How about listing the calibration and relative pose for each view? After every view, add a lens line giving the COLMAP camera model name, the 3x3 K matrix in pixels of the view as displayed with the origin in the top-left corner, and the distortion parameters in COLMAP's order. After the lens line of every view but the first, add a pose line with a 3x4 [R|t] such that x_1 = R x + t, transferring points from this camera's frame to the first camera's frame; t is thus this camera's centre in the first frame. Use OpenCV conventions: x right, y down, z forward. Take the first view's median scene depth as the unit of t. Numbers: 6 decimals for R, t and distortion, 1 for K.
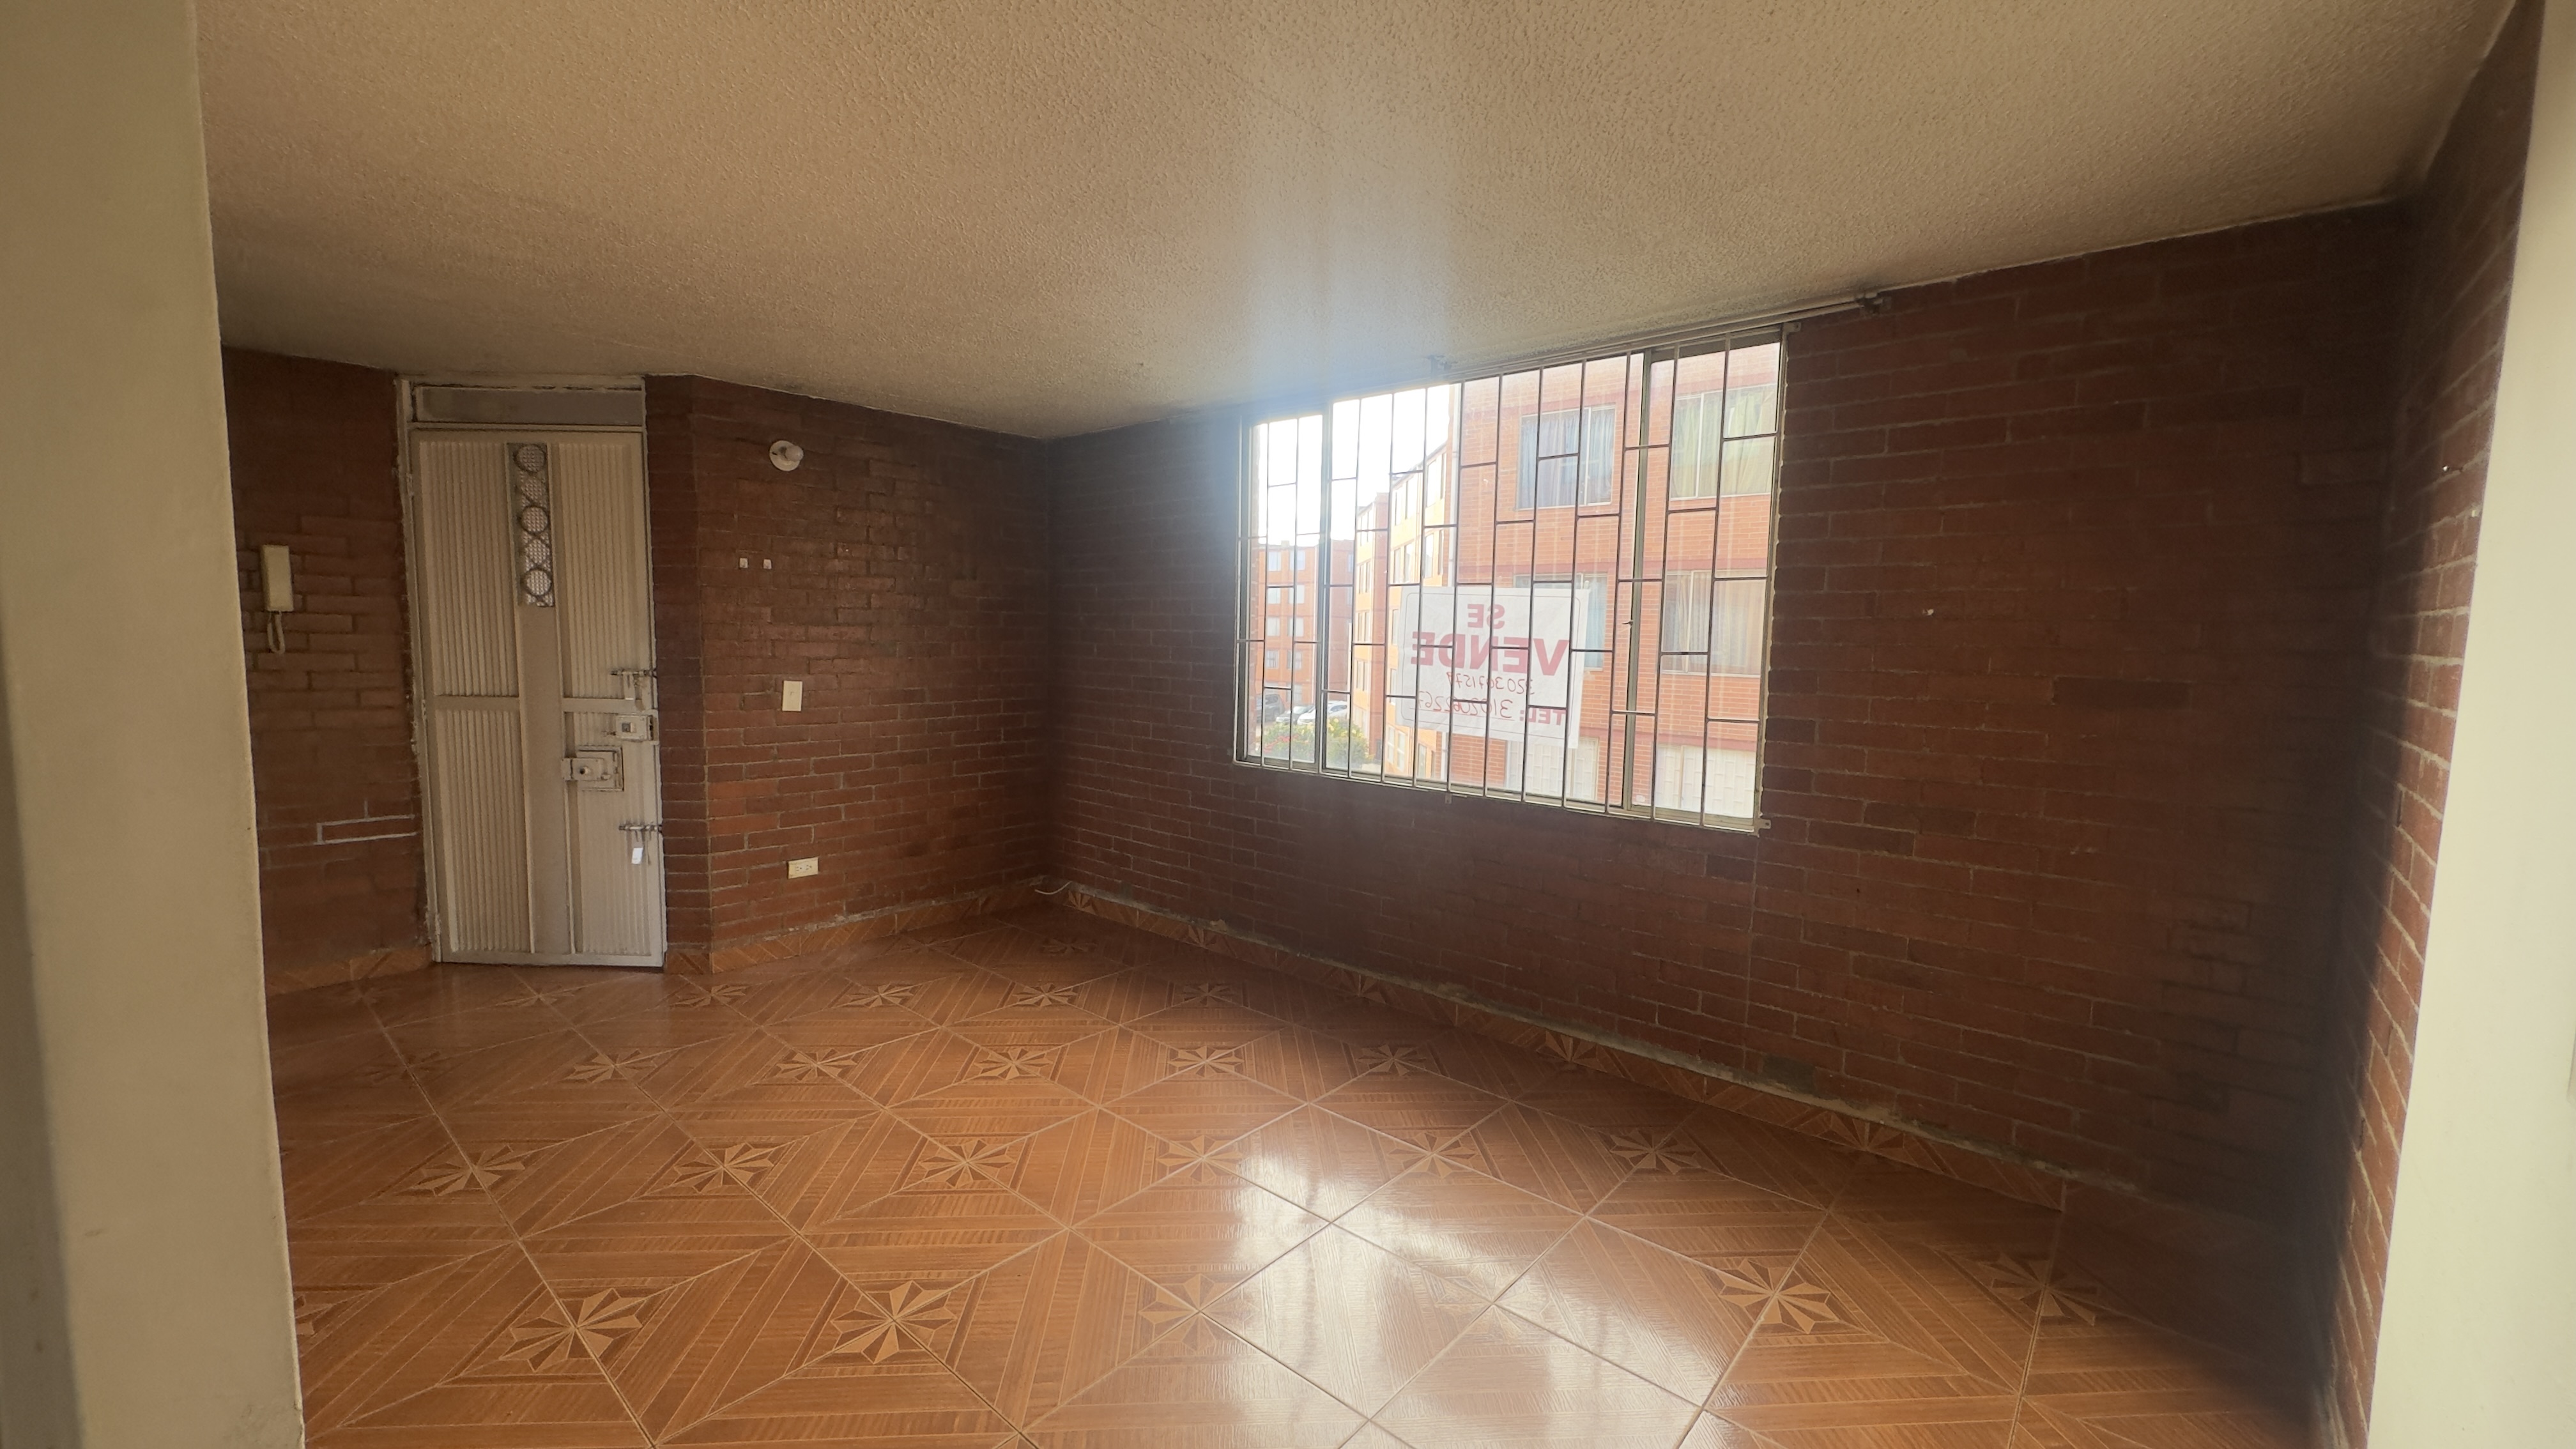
lens RADIAL K [[1034.4, 0, 1288.0], [0, 1034.4, 724.5], [0, 0, 1]] dist [-0.002188, -0.000761]
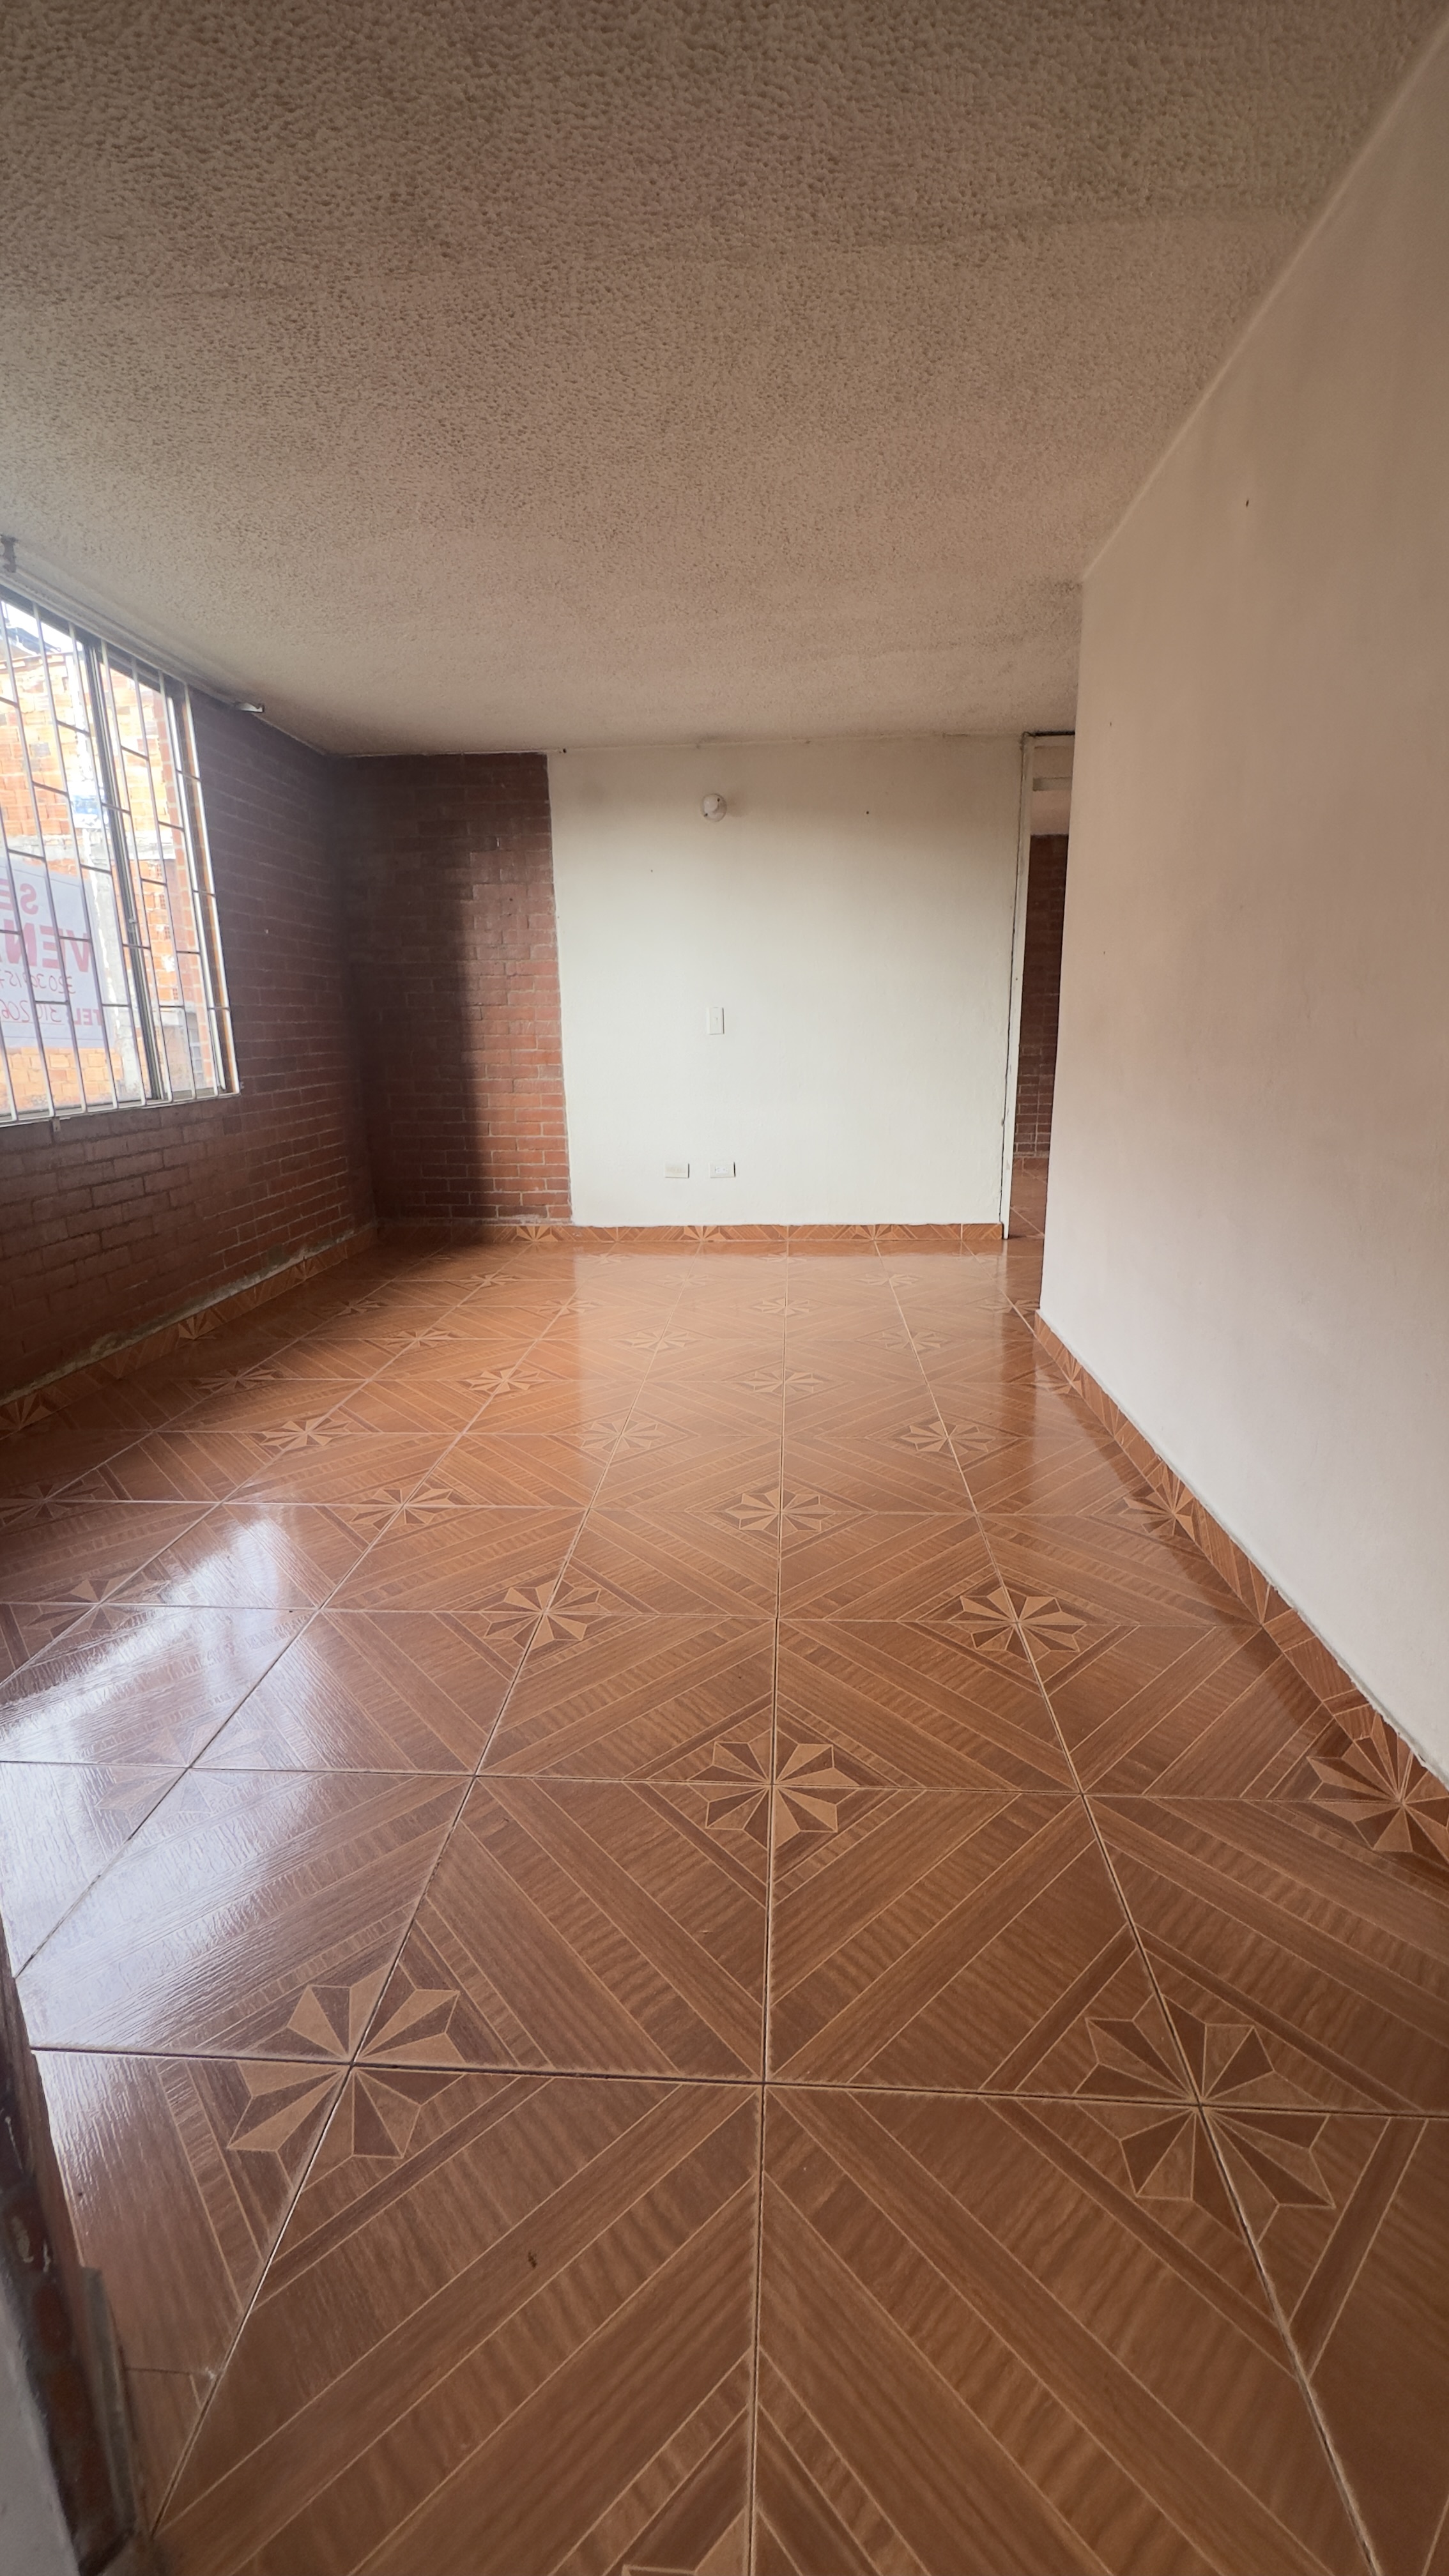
lens RADIAL K [[1034.4, 0, 724.5], [0, 1034.4, 1288.0], [0, 0, 1]] dist [-0.002188, -0.000761]
pose [[-0.611535, -0.199925, 0.765542, -0.962807], [0.079216, 0.947218, 0.310650, -0.023139], [-0.787242, 0.250617, -0.563420, 1.241596]]
